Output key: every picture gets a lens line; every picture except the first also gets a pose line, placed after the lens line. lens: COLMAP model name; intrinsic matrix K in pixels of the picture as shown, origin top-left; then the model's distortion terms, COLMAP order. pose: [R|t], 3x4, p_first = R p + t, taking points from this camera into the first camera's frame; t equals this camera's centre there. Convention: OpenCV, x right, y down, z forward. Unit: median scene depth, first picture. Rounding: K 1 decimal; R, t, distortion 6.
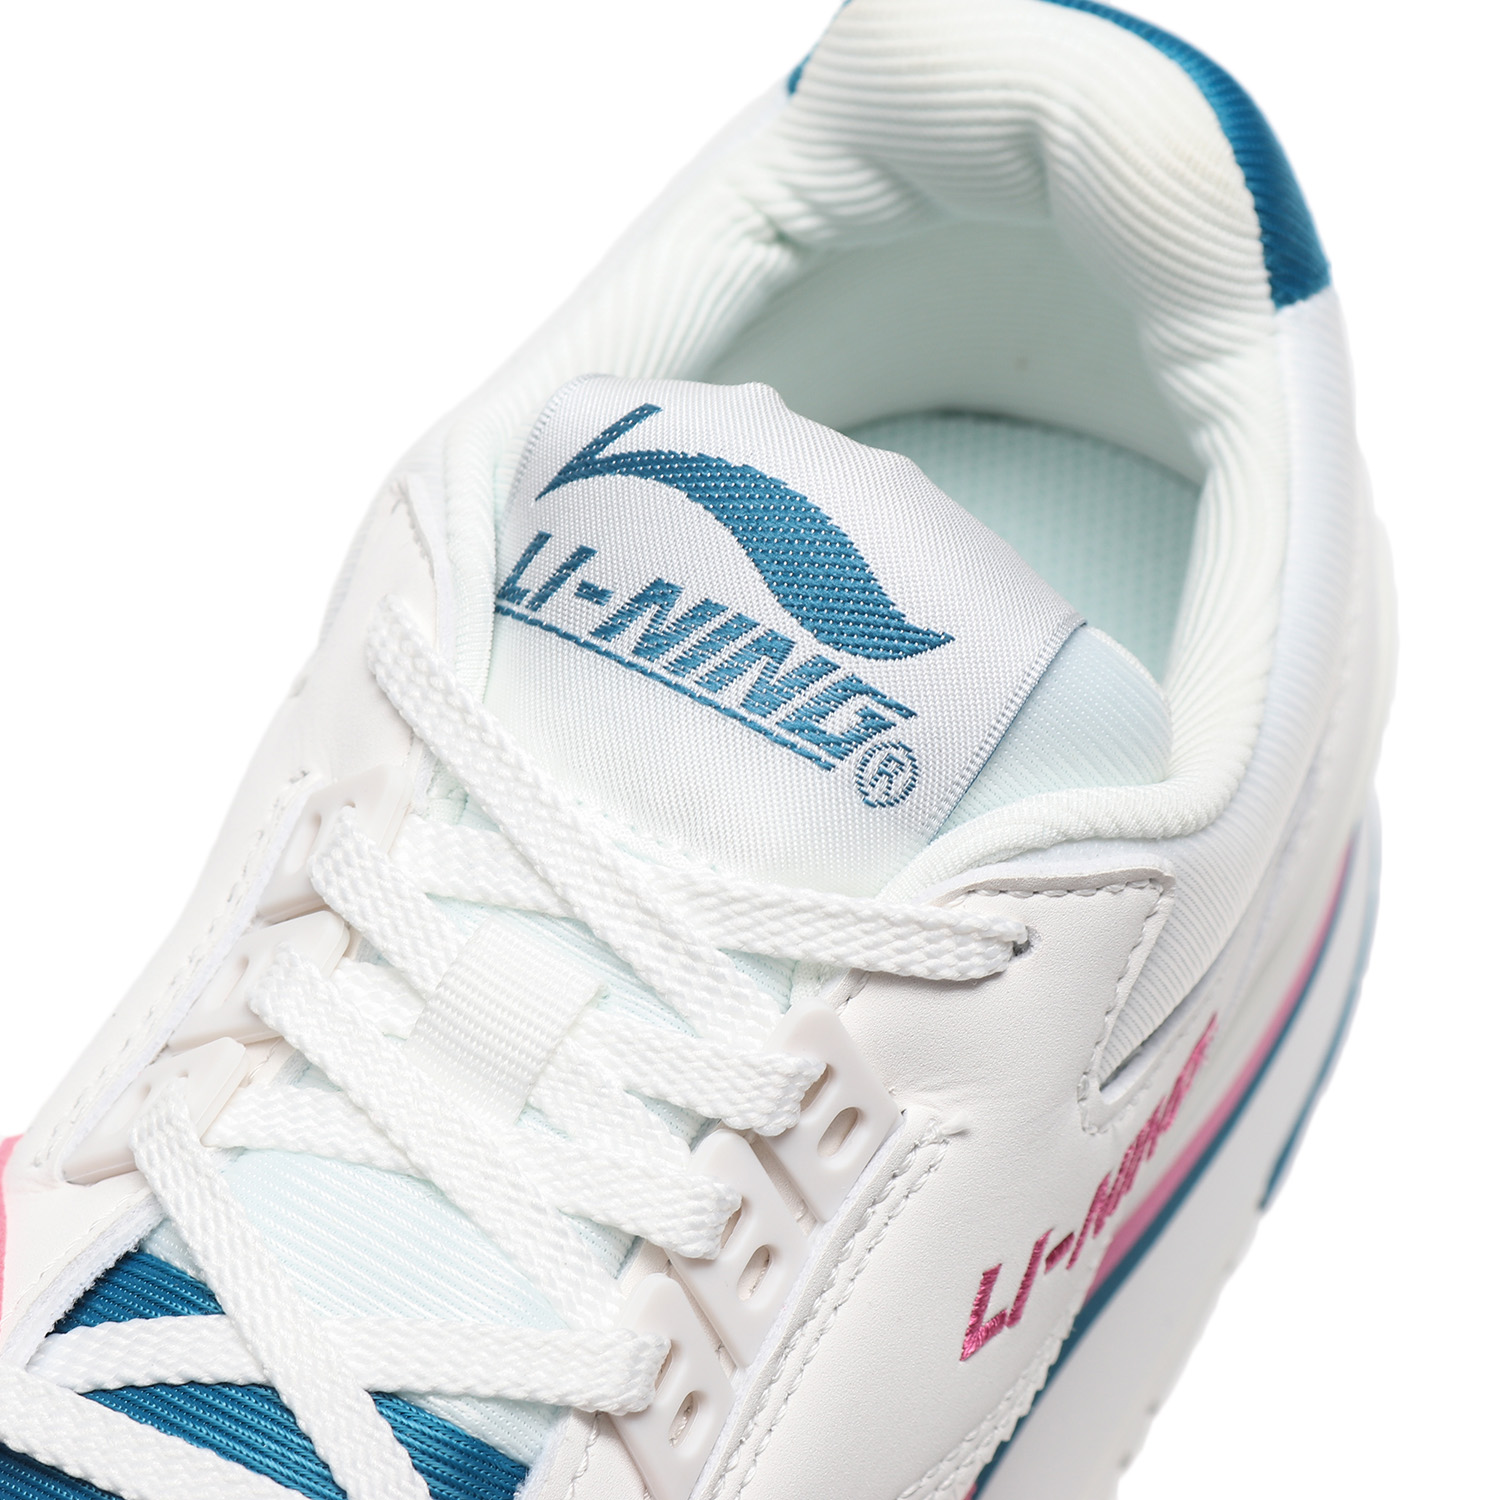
lens RADIAL K [[5064.9, 0, 714.6], [0, 5064.9, 727.5], [0, 0, 1]] dist [0.004573, 0.000000]
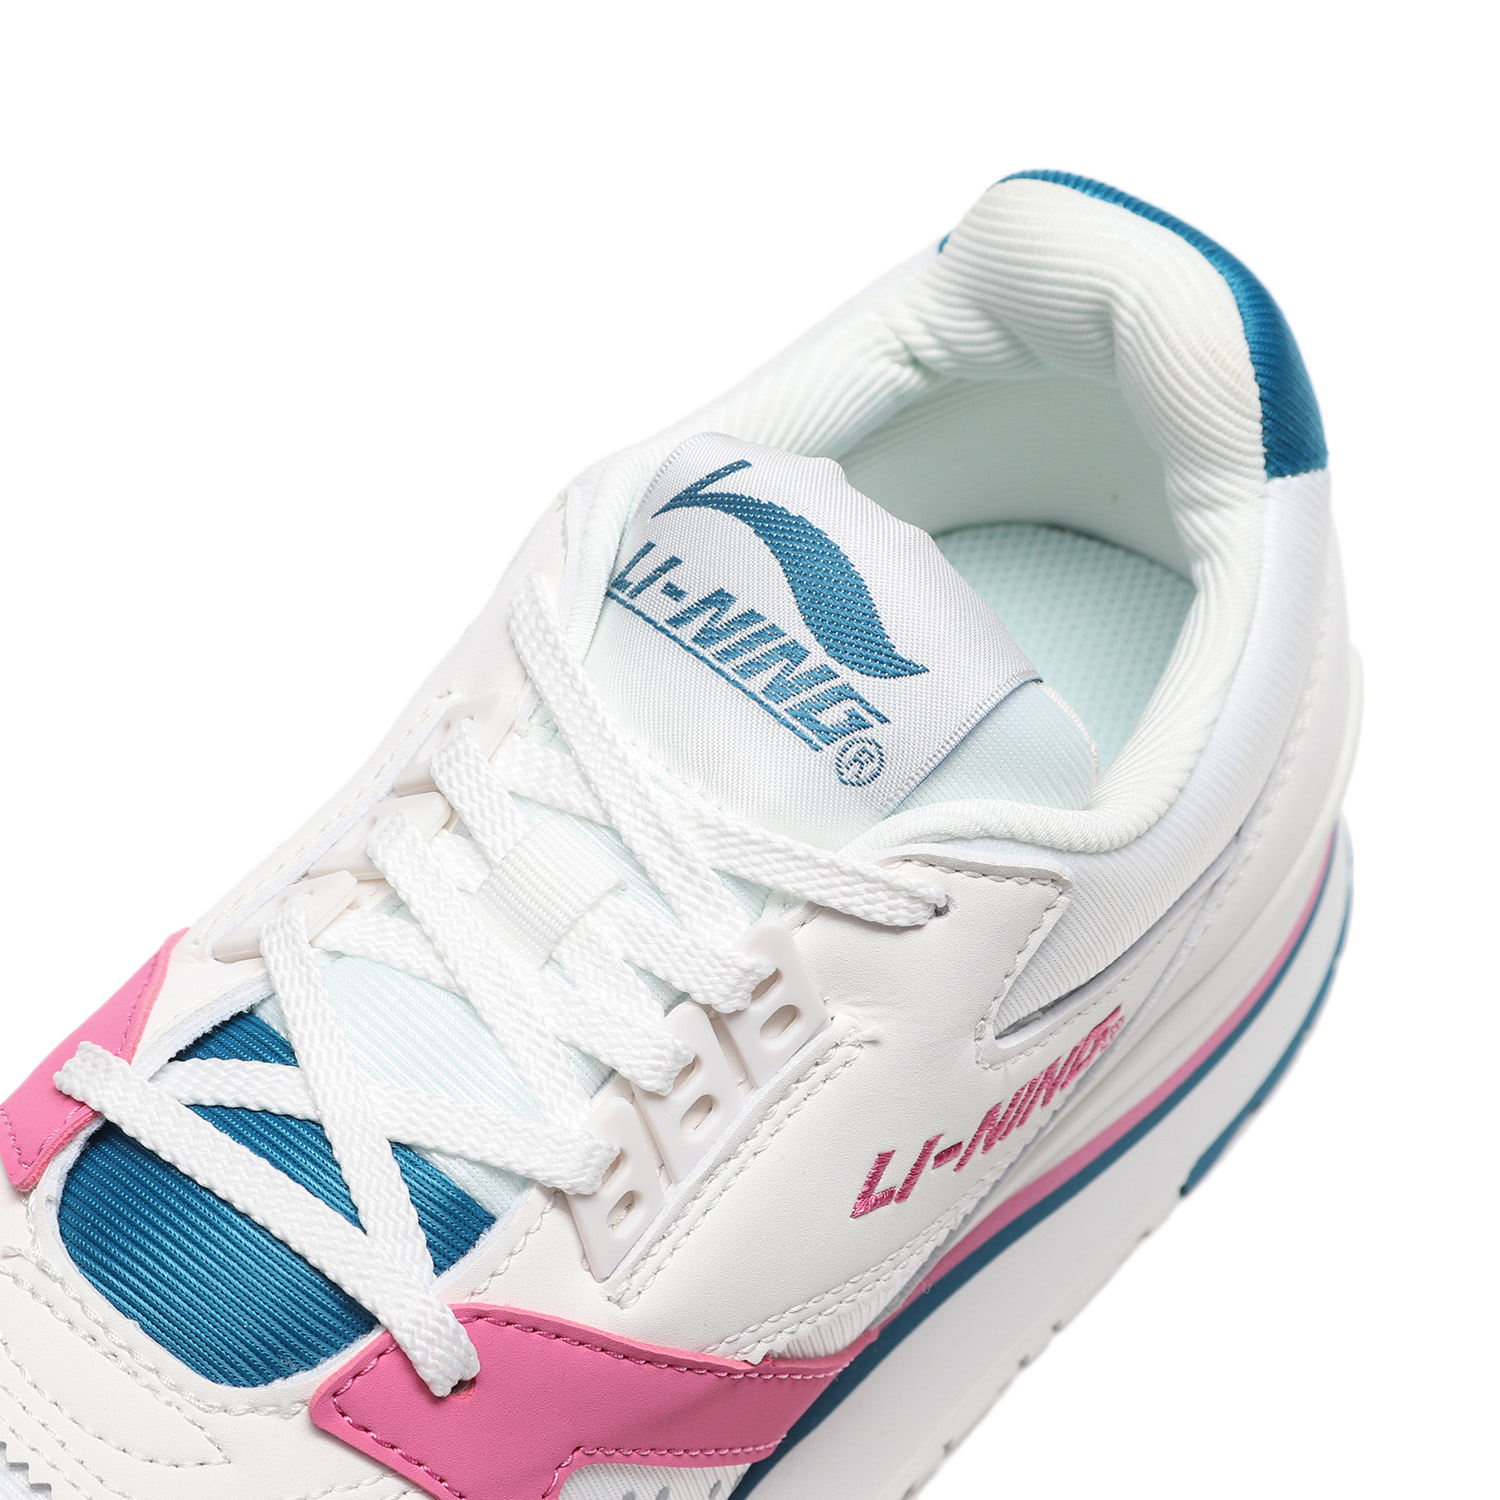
lens RADIAL K [[5064.9, 0, 734.4], [0, 5064.9, 739.7], [0, 0, 1]] dist [0.004573, 0.000000]
pose [[0.978624, 0.174780, -0.108388, 0.144221], [-0.177492, 0.983995, -0.015831, 0.030263], [0.103887, 0.034730, 0.993983, -0.322882]]
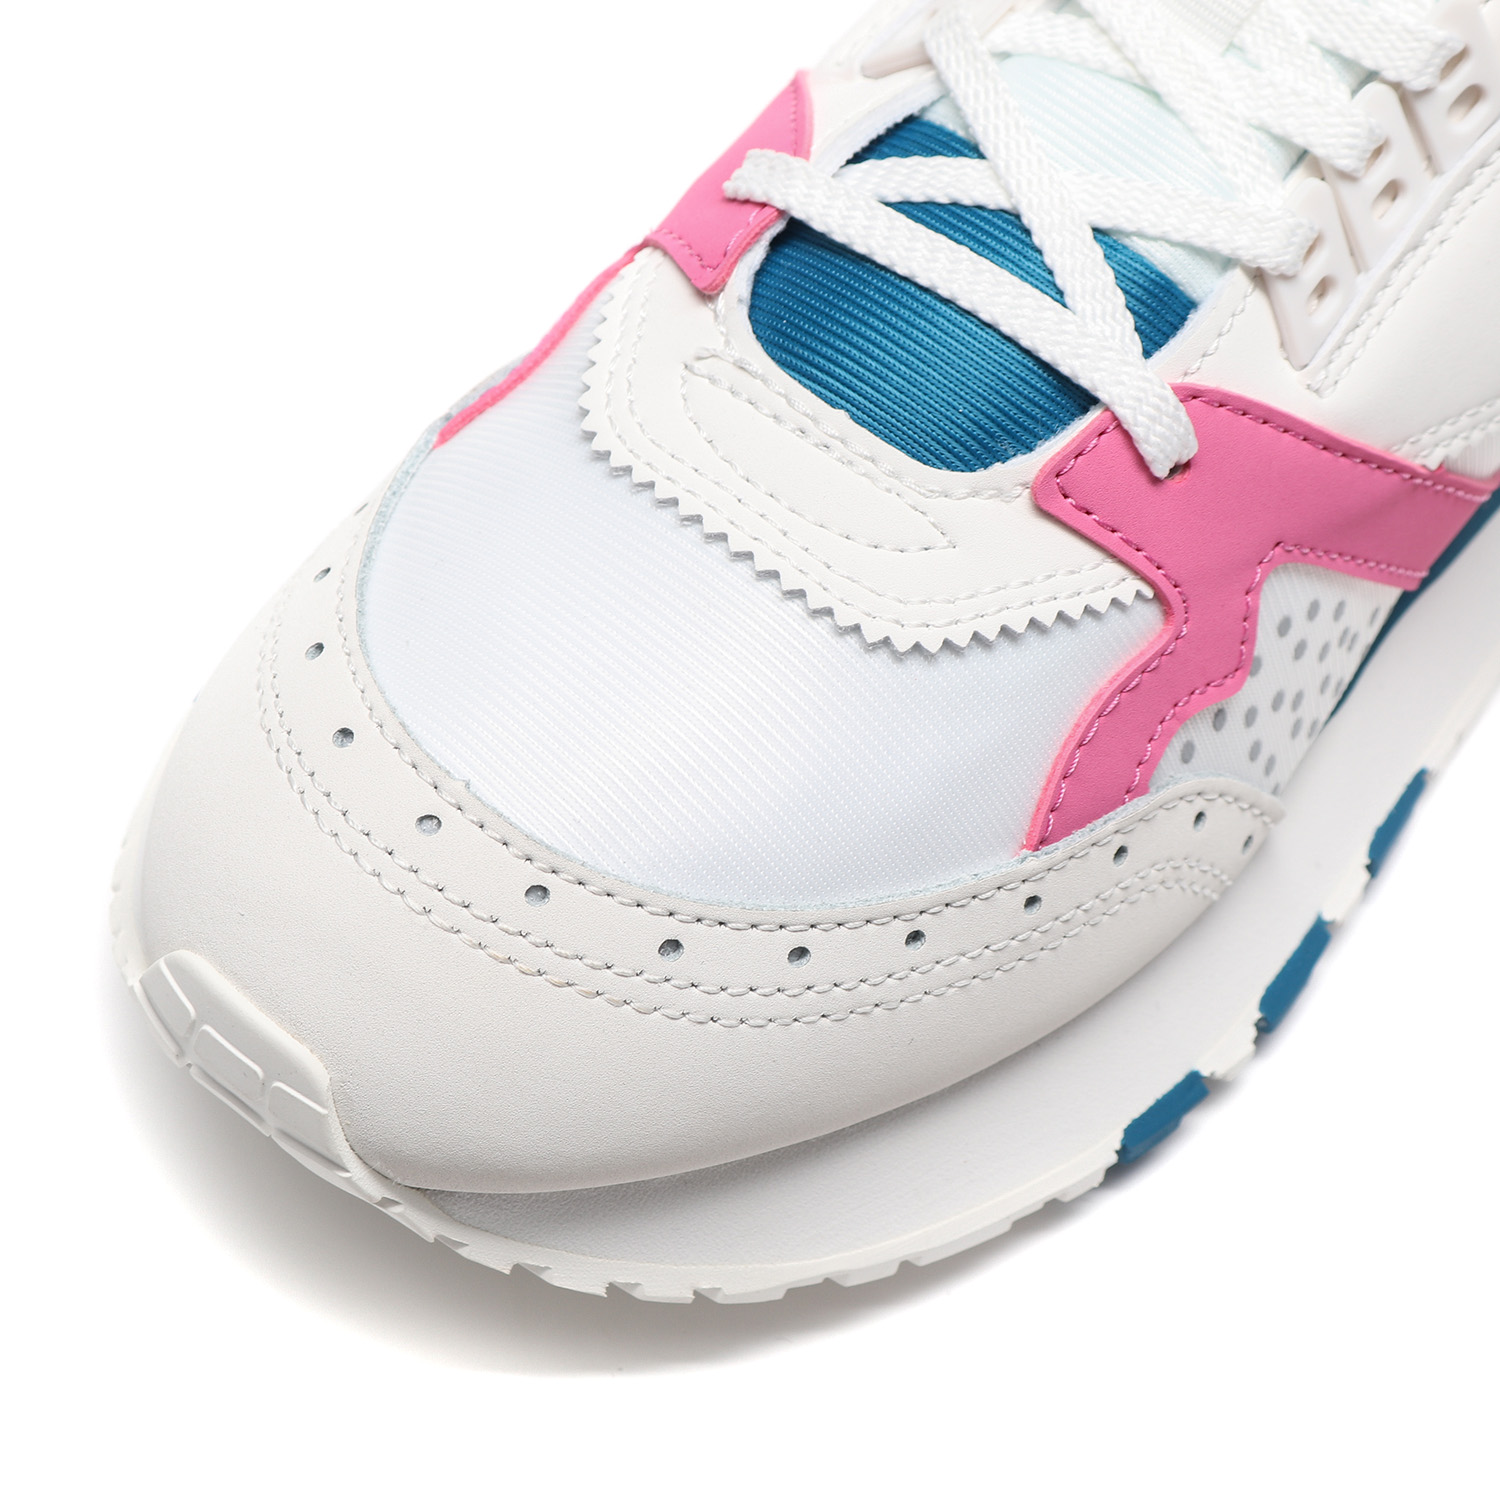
lens RADIAL K [[5064.9, 0, 751.3], [0, 5064.9, 749.9], [0, 0, 1]] dist [0.004573, 0.000000]
pose [[0.988119, 0.141809, -0.059248, -0.055815], [-0.140845, 0.989826, 0.020164, 0.243756], [0.061505, -0.011580, 0.998040, -0.307981]]
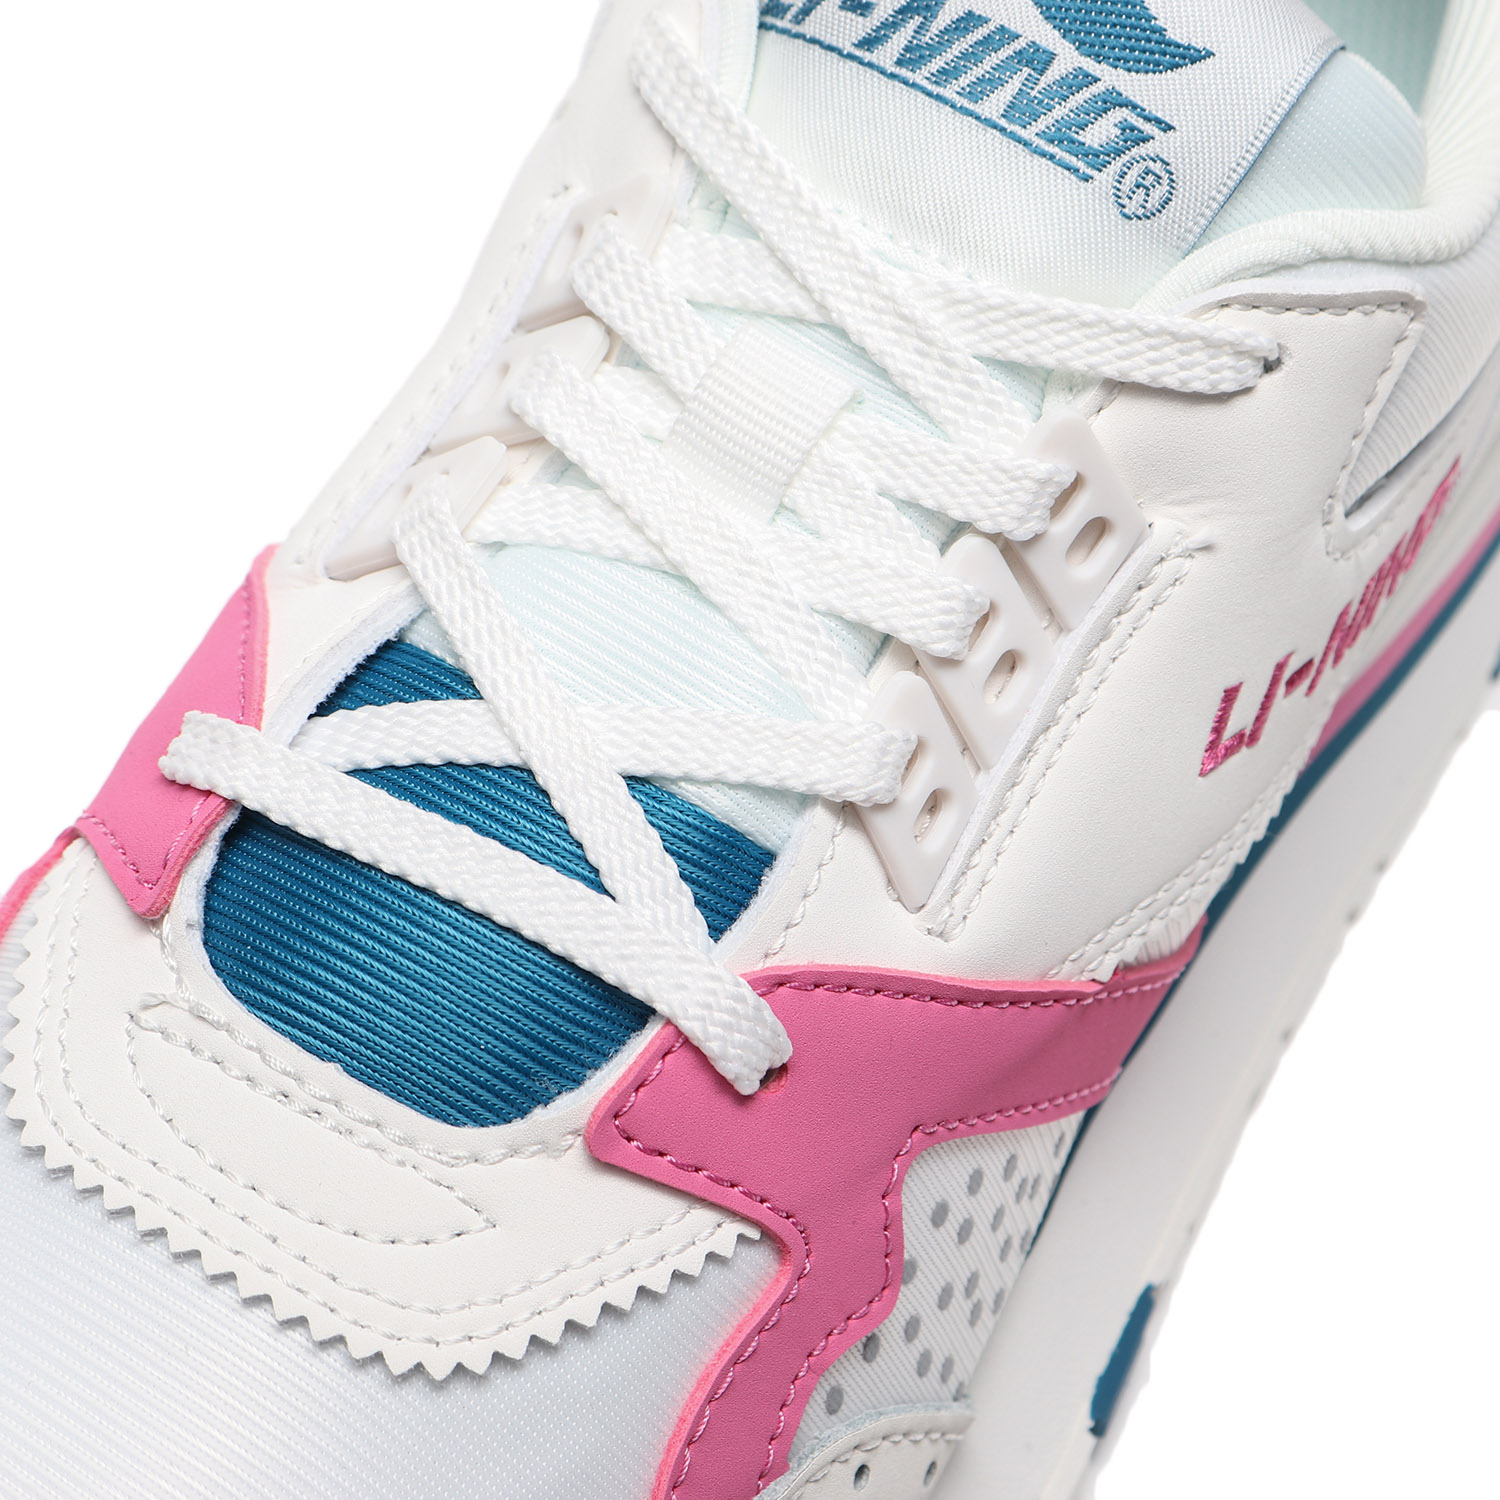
lens RADIAL K [[5064.9, 0, 711.2], [0, 5064.9, 727.0], [0, 0, 1]] dist [0.004573, 0.000000]
pose [[0.998903, 0.024109, -0.040145, -0.009102], [-0.021475, 0.997666, 0.064811, 0.052898], [0.041614, -0.063878, 0.997090, -0.019056]]
